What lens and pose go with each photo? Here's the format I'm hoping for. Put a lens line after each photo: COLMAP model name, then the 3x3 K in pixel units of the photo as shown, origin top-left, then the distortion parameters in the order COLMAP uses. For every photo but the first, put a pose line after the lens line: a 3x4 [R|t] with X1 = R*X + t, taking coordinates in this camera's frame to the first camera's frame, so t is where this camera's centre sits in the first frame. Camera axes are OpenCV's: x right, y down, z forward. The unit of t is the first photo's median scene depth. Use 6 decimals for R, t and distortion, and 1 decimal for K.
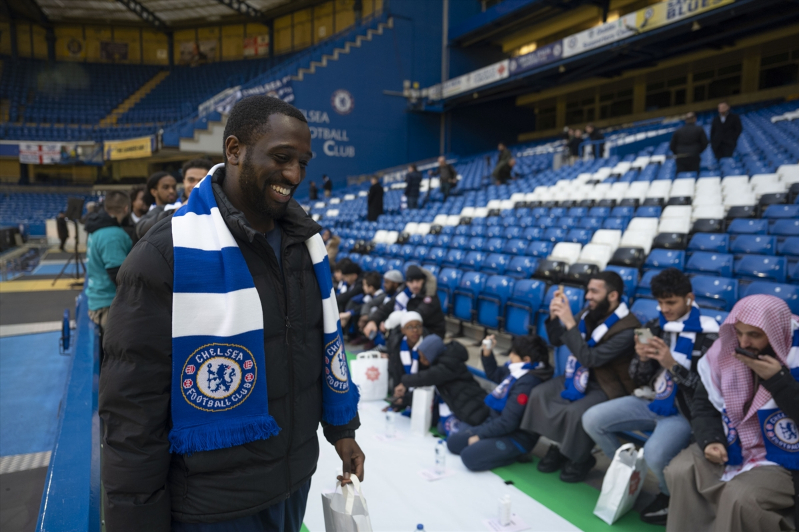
lens RADIAL K [[541.6, 0, 400.5], [0, 541.6, 272.5], [0, 0, 1]] dist [-0.039978, 0.051274]
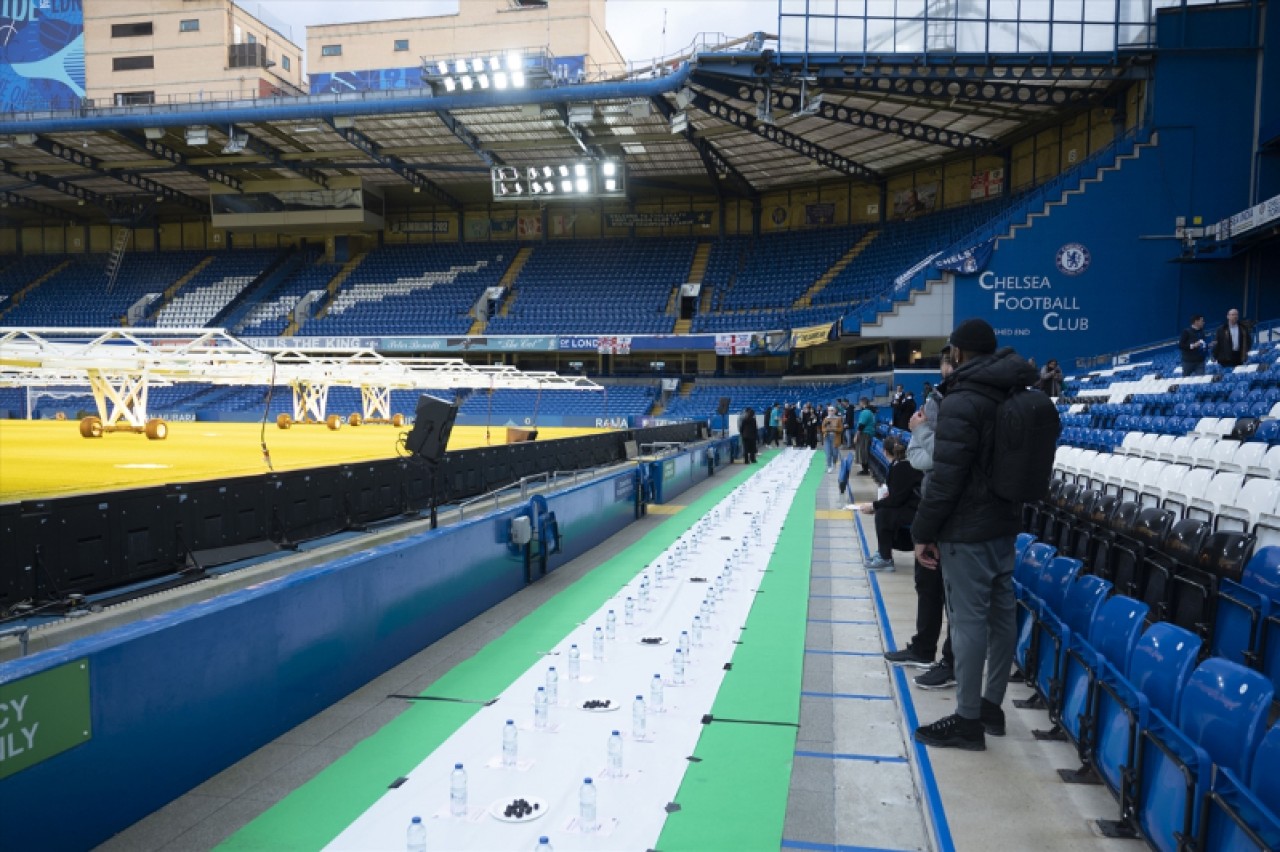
lens RADIAL K [[932.5, 0, 641.5], [0, 932.5, 465.5], [0, 0, 1]] dist [-0.038124, 0.049215]
pose [[0.762781, 0.037891, -0.645546, 0.270483], [-0.070893, 0.997165, -0.025239, 0.042433], [0.642759, 0.065017, 0.763304, -0.336082]]
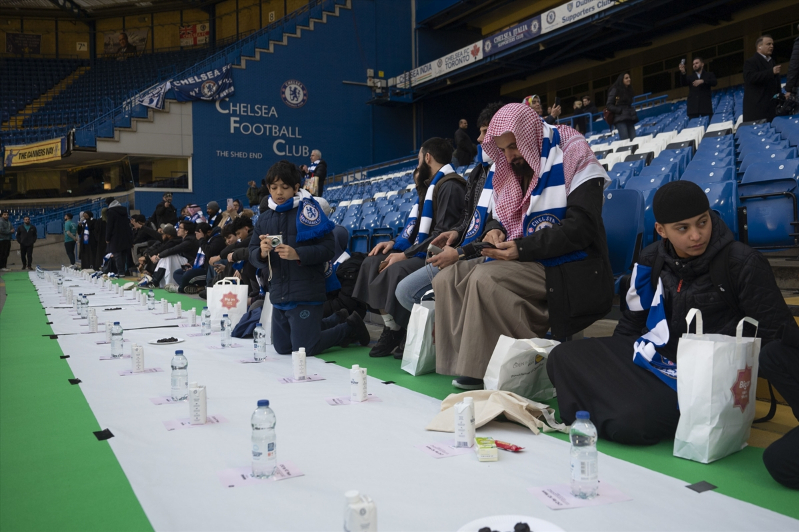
lens RADIAL K [[659.4, 0, 415.0], [0, 659.4, 246.1], [0, 0, 1]] dist [-0.047690, 0.066310]
pose [[0.998493, -0.029689, 0.046145, 0.027356], [0.034047, 0.994730, -0.096713, 0.028501], [-0.043030, 0.098139, 0.994242, -0.012032]]
